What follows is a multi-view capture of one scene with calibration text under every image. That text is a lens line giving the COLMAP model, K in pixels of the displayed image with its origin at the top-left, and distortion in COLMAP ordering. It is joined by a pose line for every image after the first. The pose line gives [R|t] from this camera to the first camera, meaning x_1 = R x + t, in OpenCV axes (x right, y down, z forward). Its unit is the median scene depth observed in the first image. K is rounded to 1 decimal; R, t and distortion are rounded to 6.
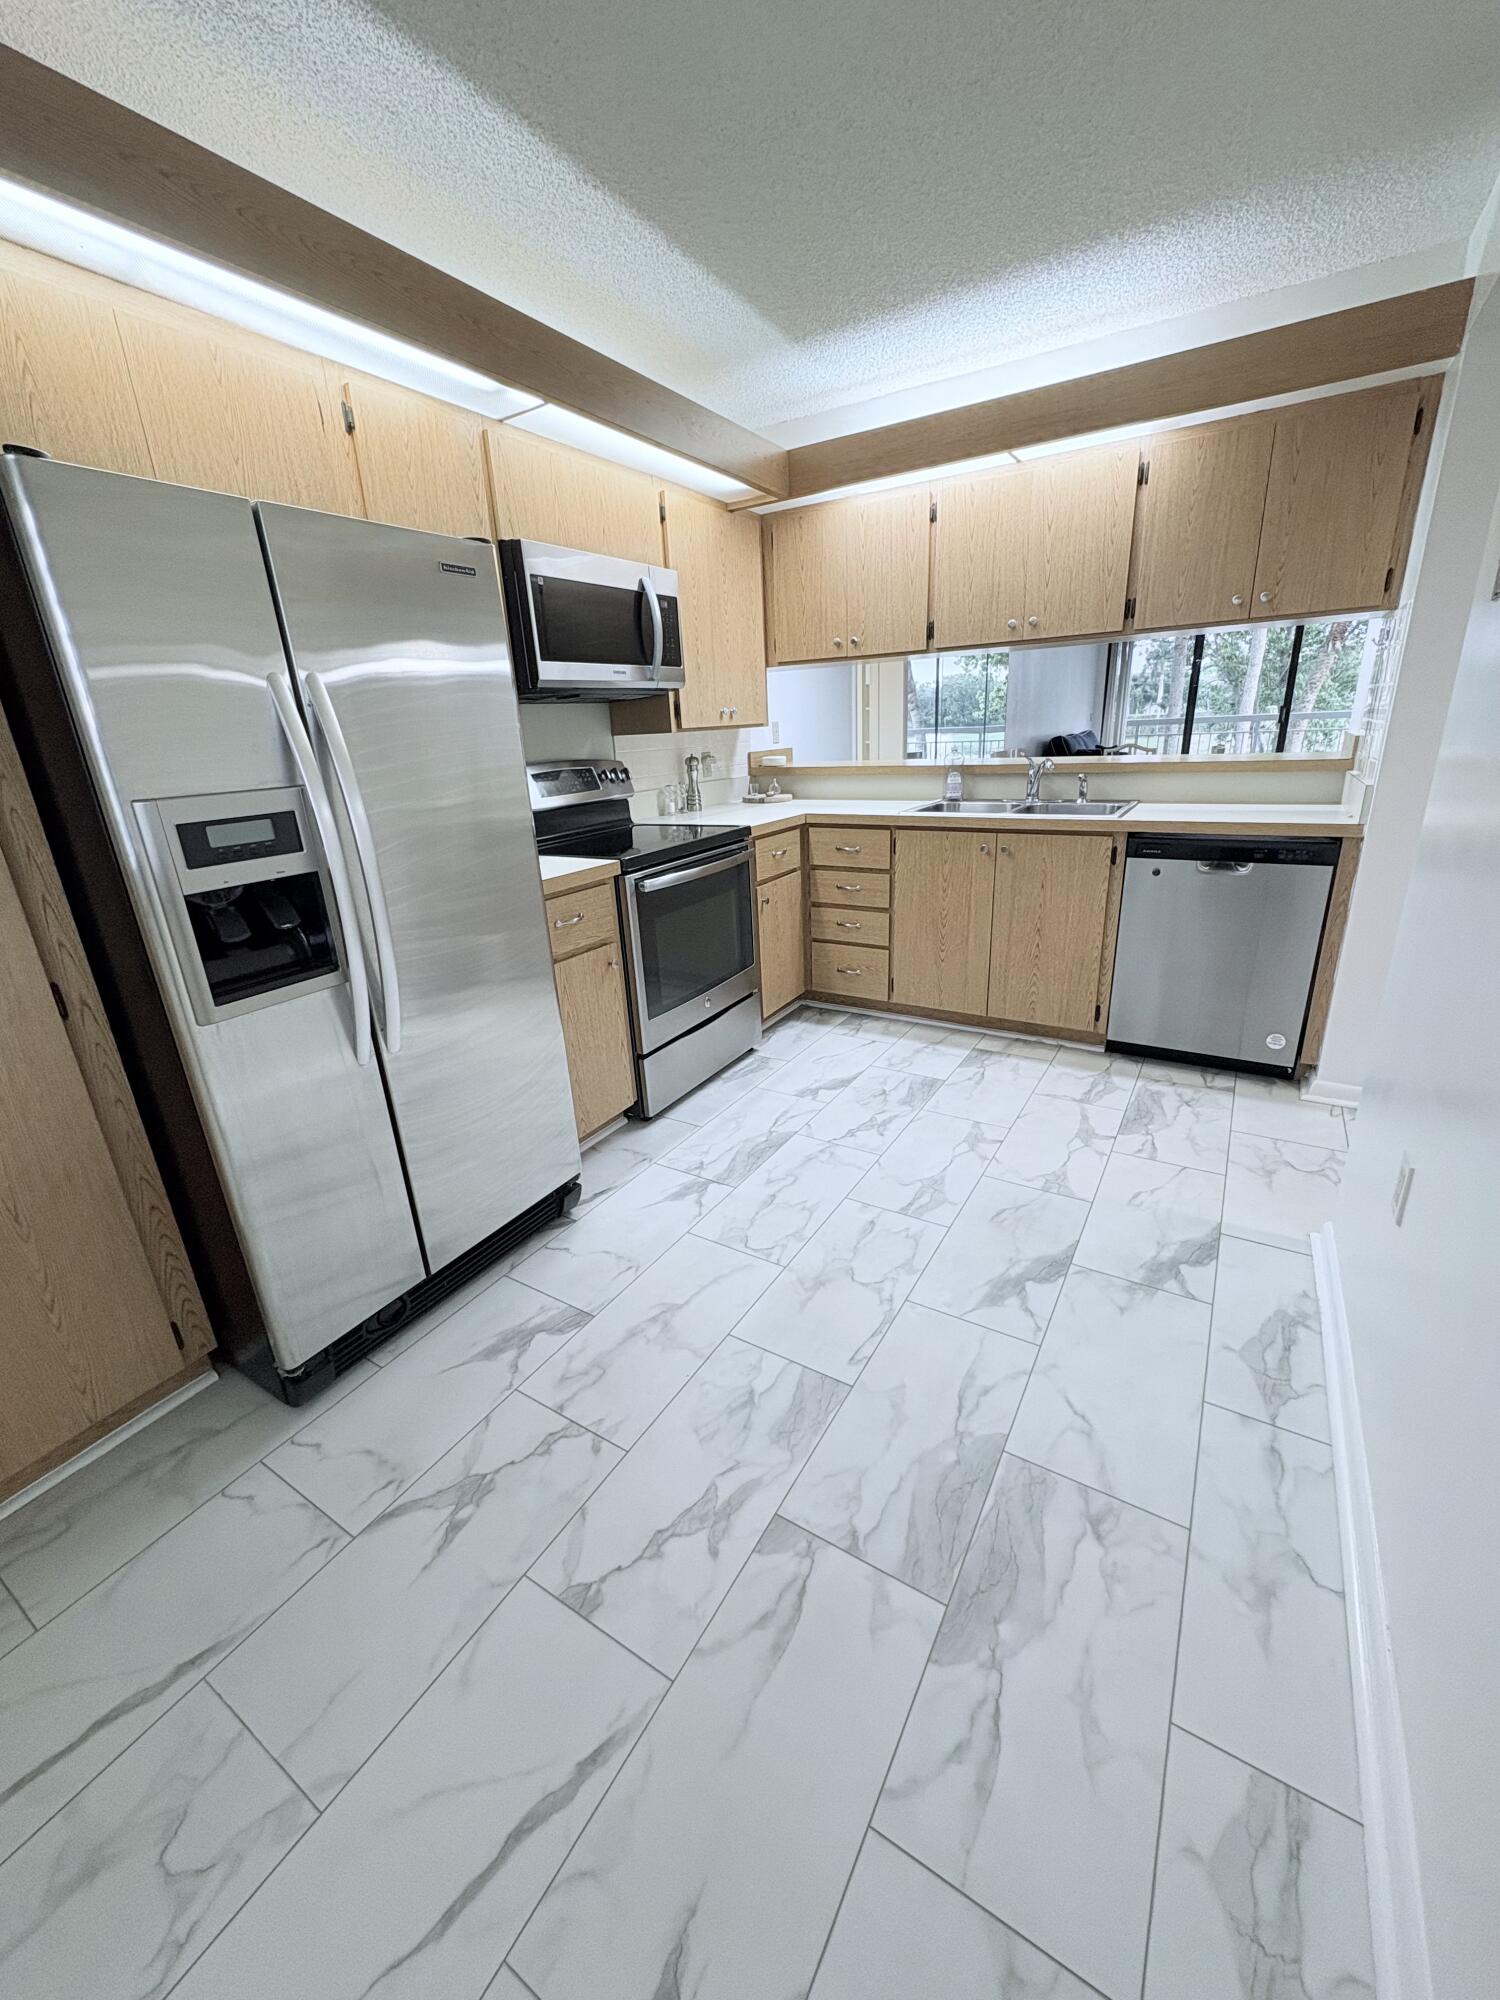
lens RADIAL K [[793.1, 0, 749.0], [0, 793.1, 999.7], [0, 0, 1]] dist [0.000191, -0.000052]
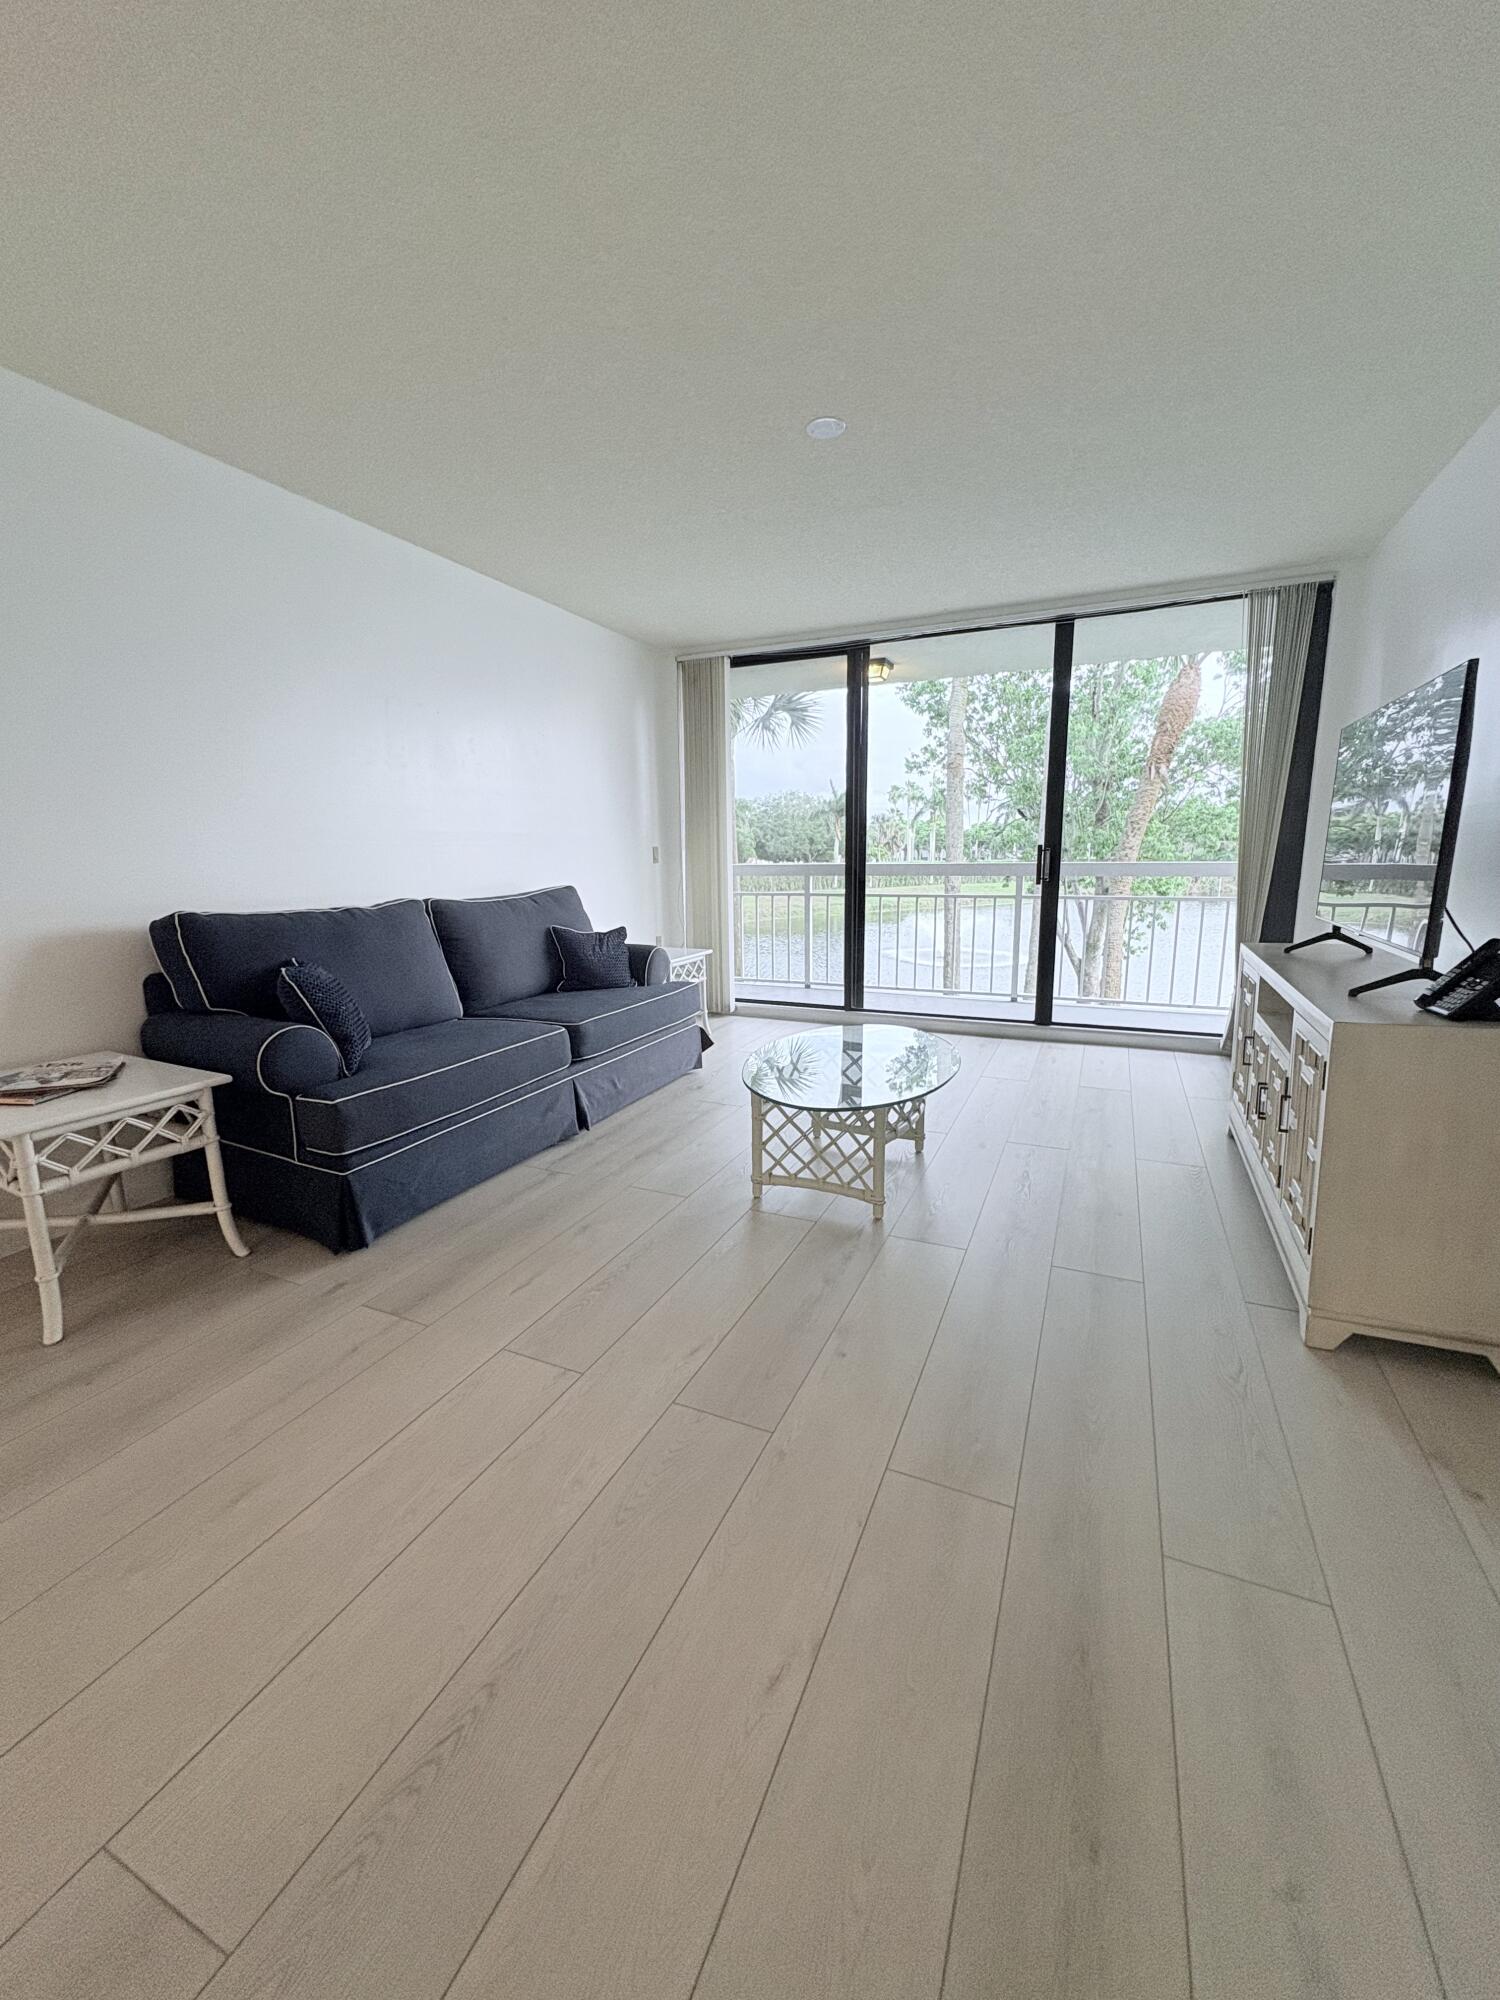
lens RADIAL K [[784.6, 0, 752.0], [0, 784.6, 1012.1], [0, 0, 1]] dist [-0.000475, -0.000124]
pose [[0.992168, 0.006140, 0.124762, 2.080436], [0.011849, 0.989662, -0.142929, -0.998488], [-0.124350, 0.143288, 0.981838, 2.772567]]
